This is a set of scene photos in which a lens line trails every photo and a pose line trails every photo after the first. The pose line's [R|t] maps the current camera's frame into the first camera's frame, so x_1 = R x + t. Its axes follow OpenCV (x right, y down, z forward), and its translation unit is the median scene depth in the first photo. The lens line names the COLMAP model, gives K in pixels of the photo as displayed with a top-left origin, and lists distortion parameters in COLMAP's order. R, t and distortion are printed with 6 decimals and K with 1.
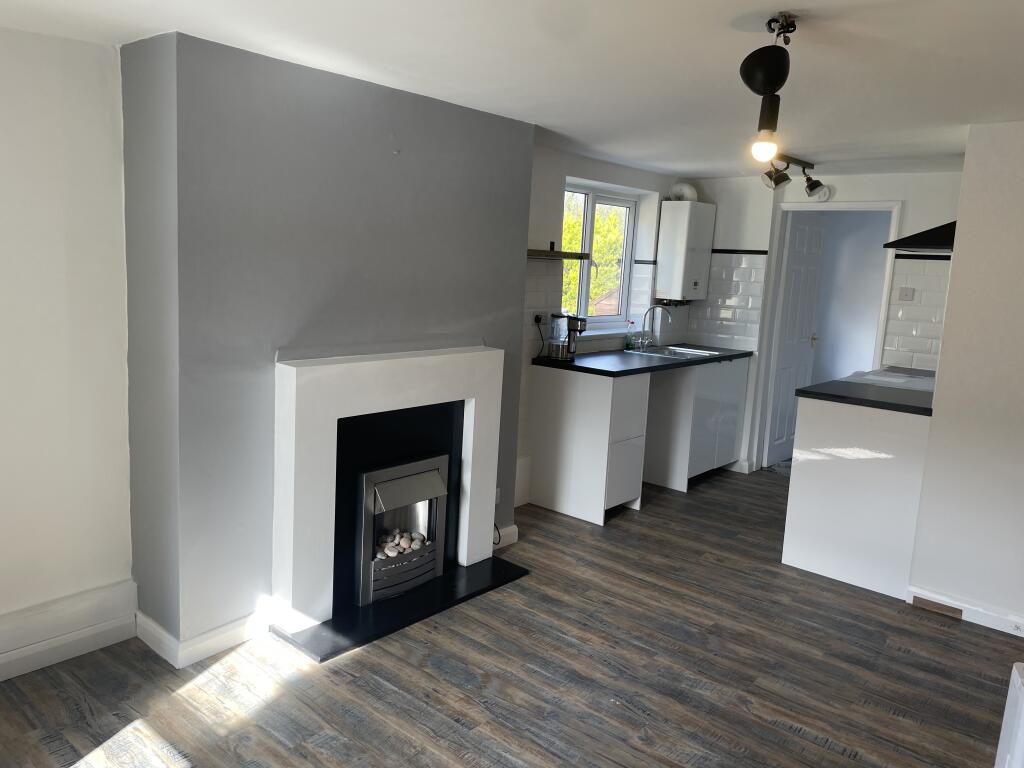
lens RADIAL K [[787.5, 0, 512.0], [0, 787.5, 384.0], [0, 0, 1]] dist [0.091016, -0.109776]
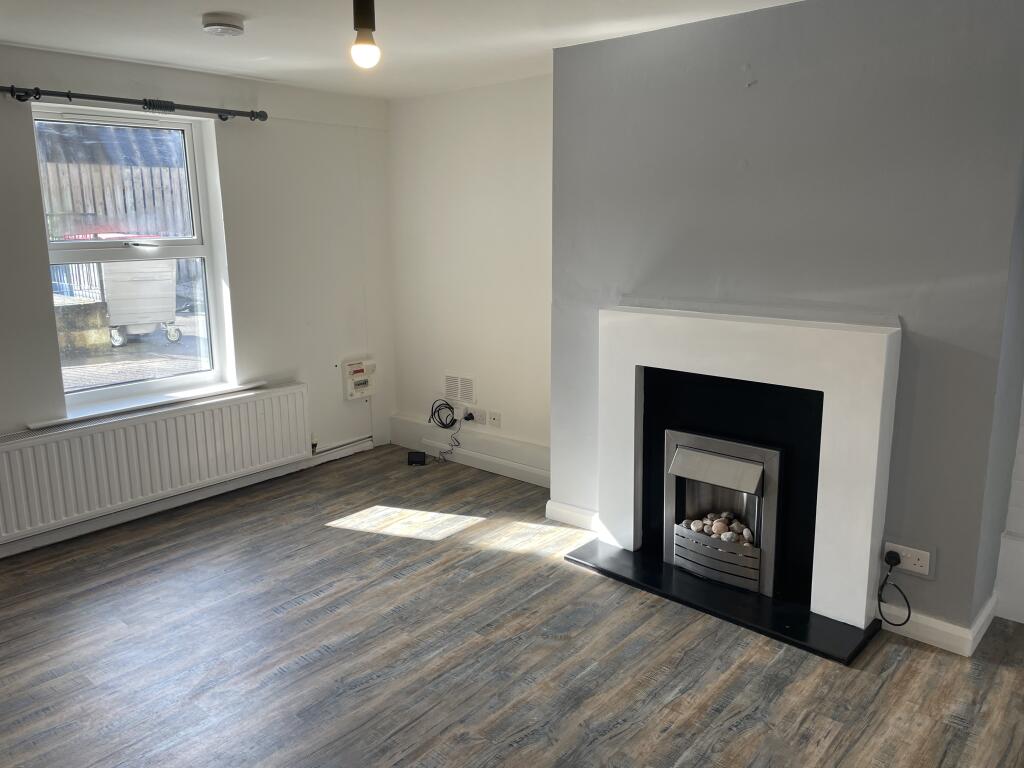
lens RADIAL K [[787.5, 0, 512.0], [0, 787.5, 384.0], [0, 0, 1]] dist [0.091016, -0.109776]
pose [[-0.038481, 0.160350, -0.986310, 0.557359], [-0.151182, 0.974745, 0.164368, -0.053942], [0.987757, 0.155437, -0.013268, 0.570298]]
